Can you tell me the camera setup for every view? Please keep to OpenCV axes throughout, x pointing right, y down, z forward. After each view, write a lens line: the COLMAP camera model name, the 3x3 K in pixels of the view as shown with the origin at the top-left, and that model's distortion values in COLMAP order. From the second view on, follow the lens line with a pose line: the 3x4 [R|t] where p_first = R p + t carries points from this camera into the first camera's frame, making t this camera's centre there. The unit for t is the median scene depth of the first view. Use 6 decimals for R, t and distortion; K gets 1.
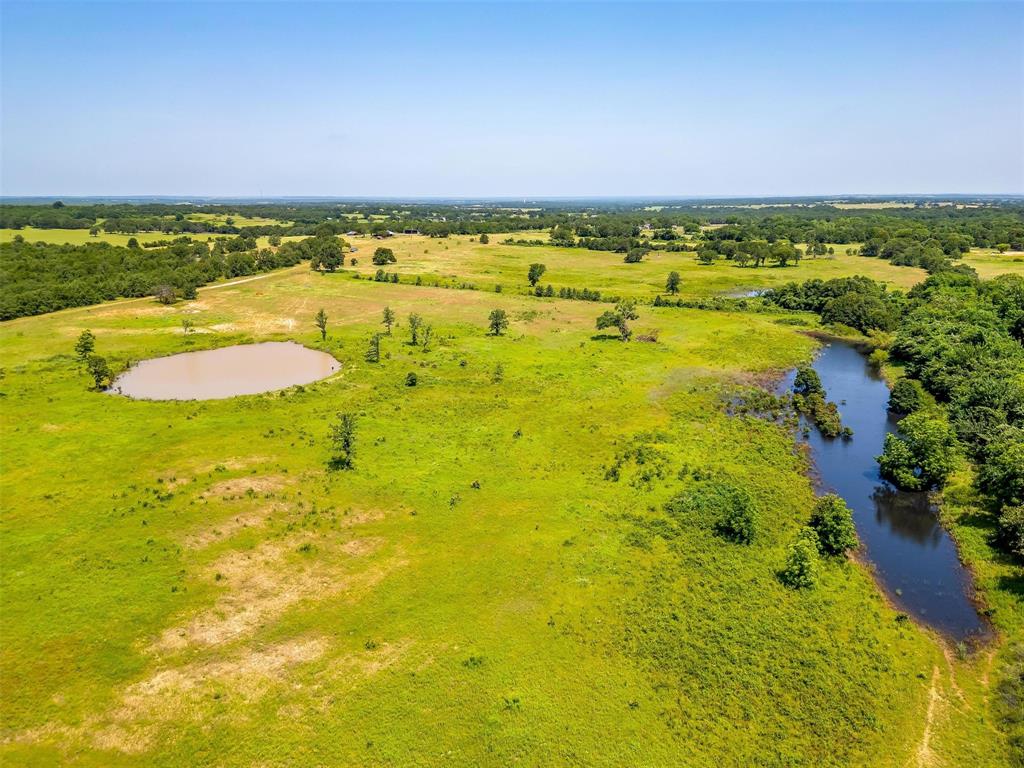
lens RADIAL K [[736.4, 0, 518.7], [0, 736.4, 388.4], [0, 0, 1]] dist [0.070767, -0.060200]
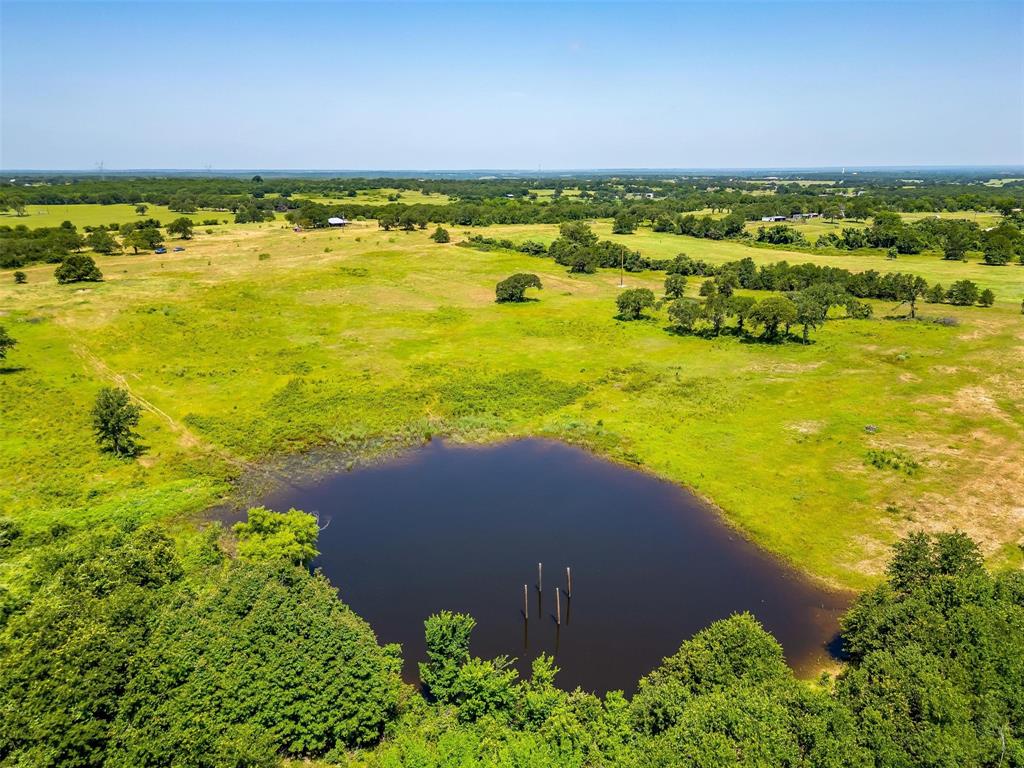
lens RADIAL K [[736.4, 0, 518.7], [0, 736.4, 388.4], [0, 0, 1]] dist [0.070767, -0.060200]
pose [[0.910768, 0.115421, -0.396460, 0.532858], [-0.101232, 0.993251, 0.056610, -0.196568], [0.400318, -0.011424, 0.916305, 0.737321]]
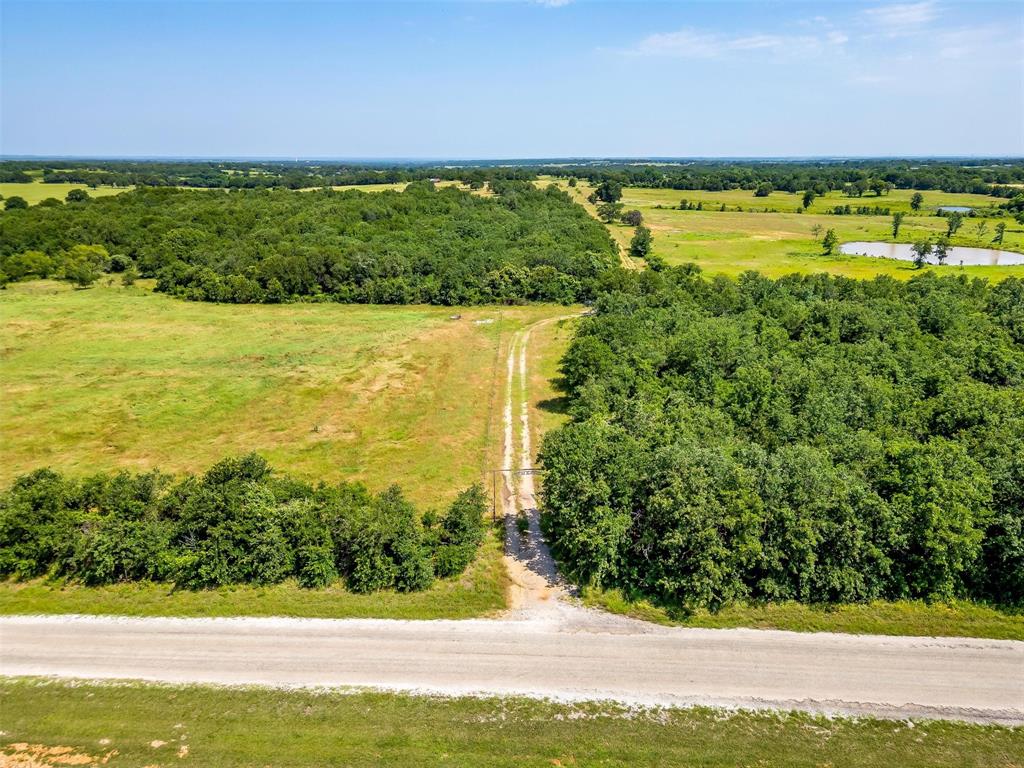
lens RADIAL K [[736.4, 0, 518.7], [0, 736.4, 388.4], [0, 0, 1]] dist [0.070767, -0.060200]
pose [[0.936384, -0.100749, 0.336205, -0.910093], [0.084044, 0.994410, 0.063916, 0.038506], [-0.340765, -0.031594, 0.939617, 0.003124]]
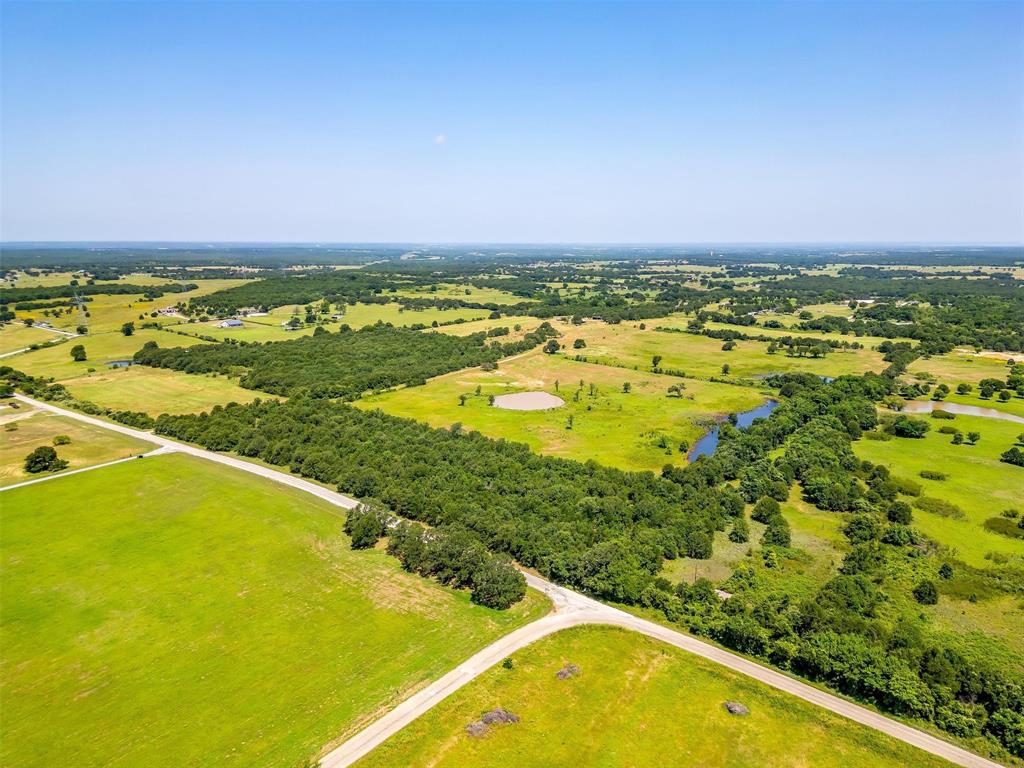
lens RADIAL K [[736.4, 0, 518.7], [0, 736.4, 388.4], [0, 0, 1]] dist [0.070767, -0.060200]
pose [[0.968225, 0.052081, -0.244597, 0.162341], [-0.065496, 0.996744, -0.047032, 0.036610], [0.241351, 0.061558, 0.968484, -1.047480]]
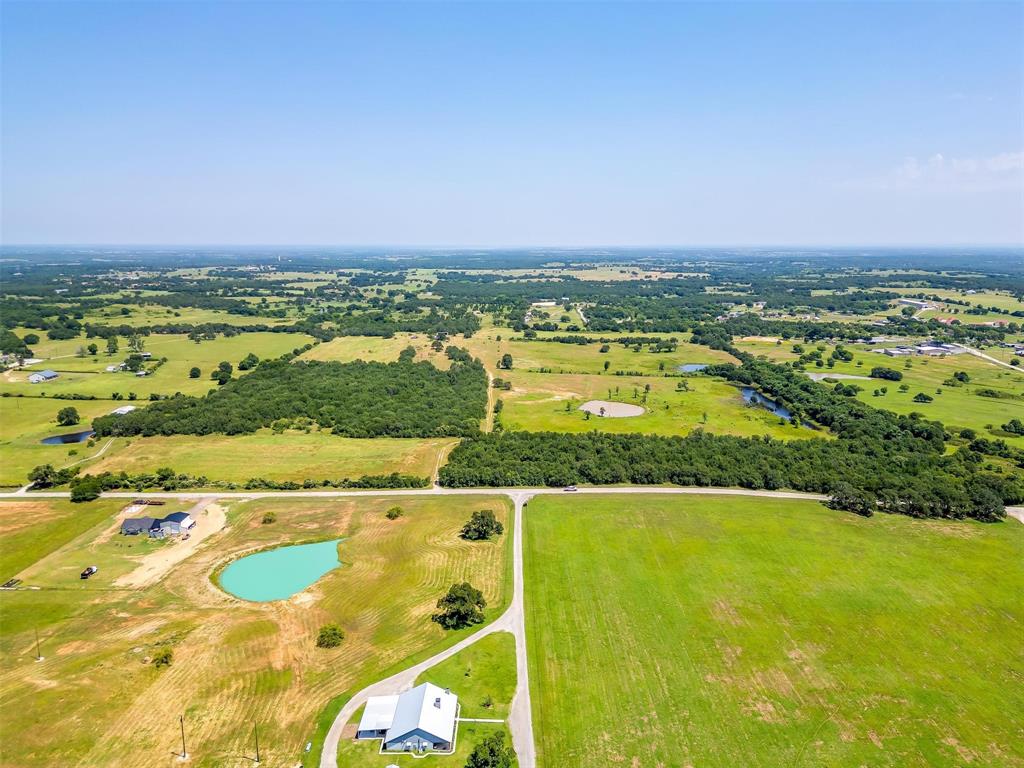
lens RADIAL K [[736.4, 0, 518.7], [0, 736.4, 388.4], [0, 0, 1]] dist [0.070767, -0.060200]
pose [[0.922236, -0.073808, 0.379516, -1.213204], [0.095686, 0.994644, -0.039085, -0.016019], [-0.374598, 0.072360, 0.924359, -1.153643]]
